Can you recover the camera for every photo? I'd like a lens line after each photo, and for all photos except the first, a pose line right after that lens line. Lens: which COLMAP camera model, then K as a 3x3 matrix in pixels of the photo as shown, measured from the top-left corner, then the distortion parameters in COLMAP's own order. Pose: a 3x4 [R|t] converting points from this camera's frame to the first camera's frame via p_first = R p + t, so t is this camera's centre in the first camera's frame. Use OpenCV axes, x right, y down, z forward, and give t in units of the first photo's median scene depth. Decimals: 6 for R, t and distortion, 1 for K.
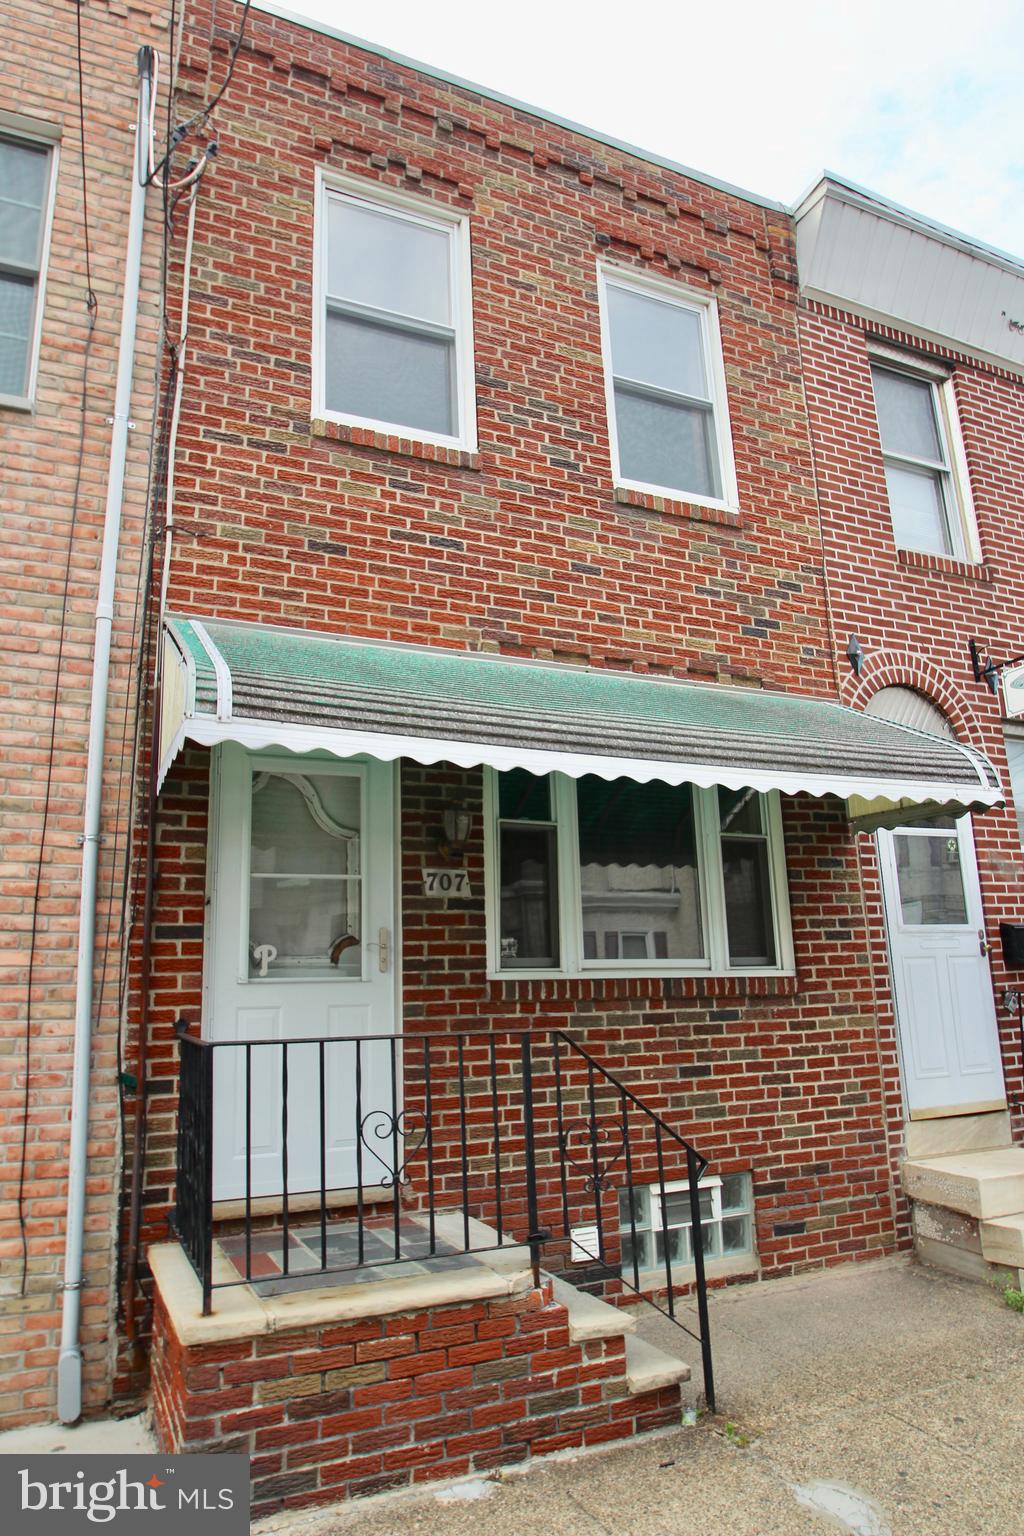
lens RADIAL K [[989.6, 0, 515.1], [0, 989.6, 766.0], [0, 0, 1]] dist [-0.026666, -0.006734]
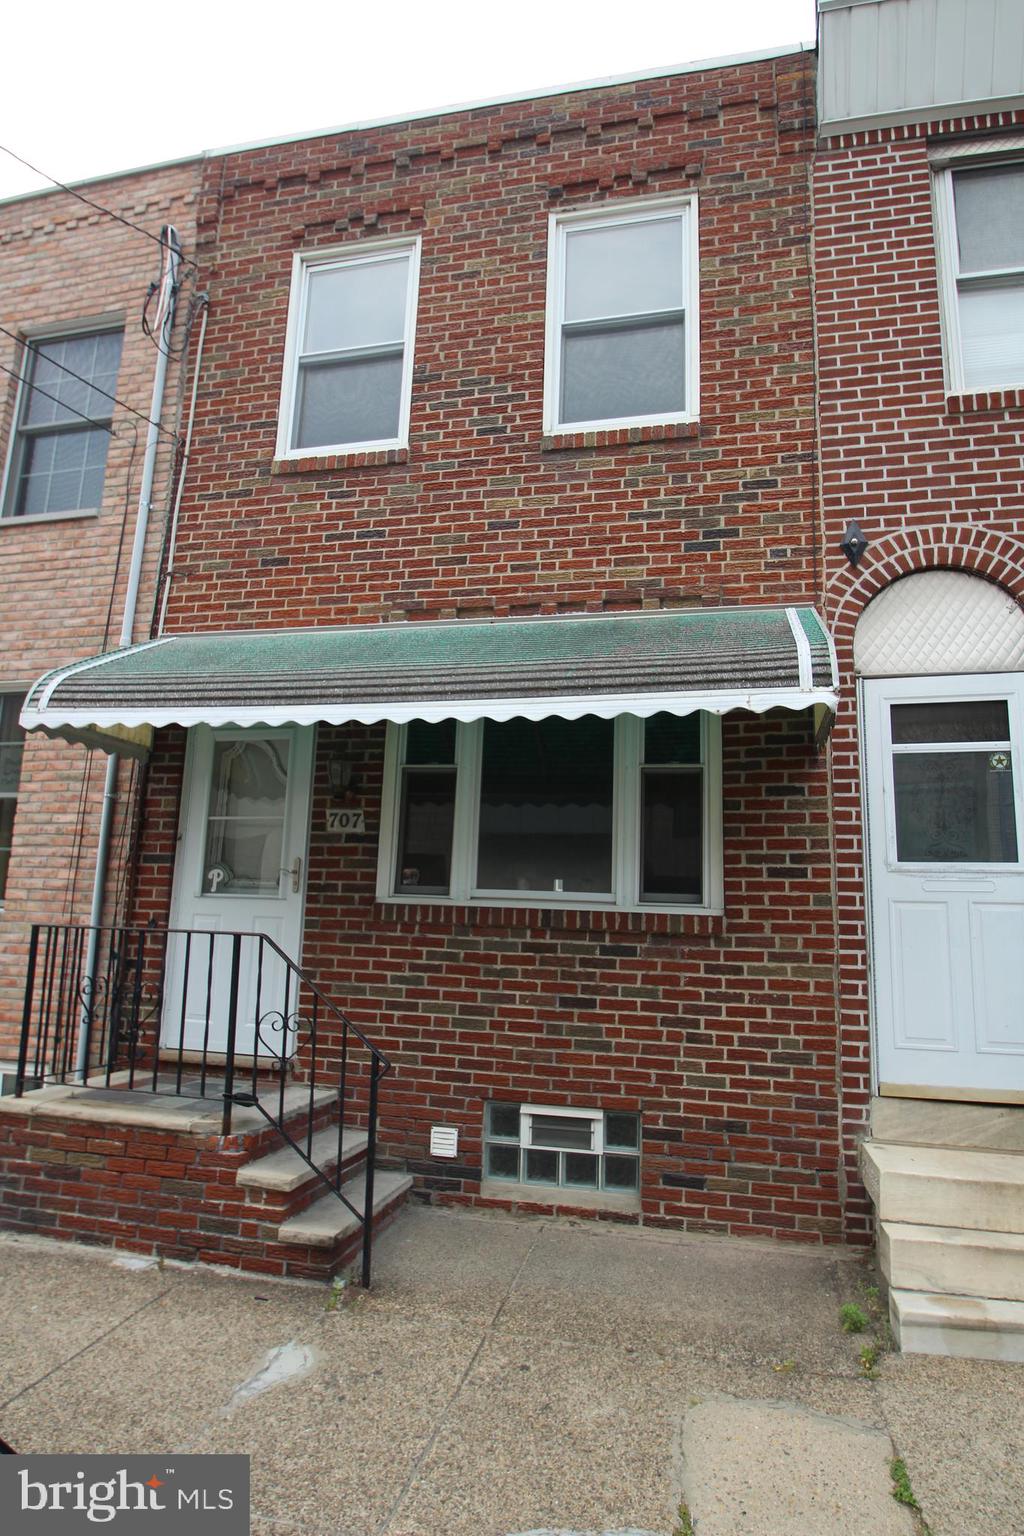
lens RADIAL K [[941.8, 0, 509.6], [0, 941.8, 765.7], [0, 0, 1]] dist [-0.022417, -0.006519]
pose [[0.771992, -0.065109, -0.632289, 0.753155], [0.083965, 0.996469, -0.000093, 0.063147], [0.630062, -0.053018, 0.774733, 0.226359]]
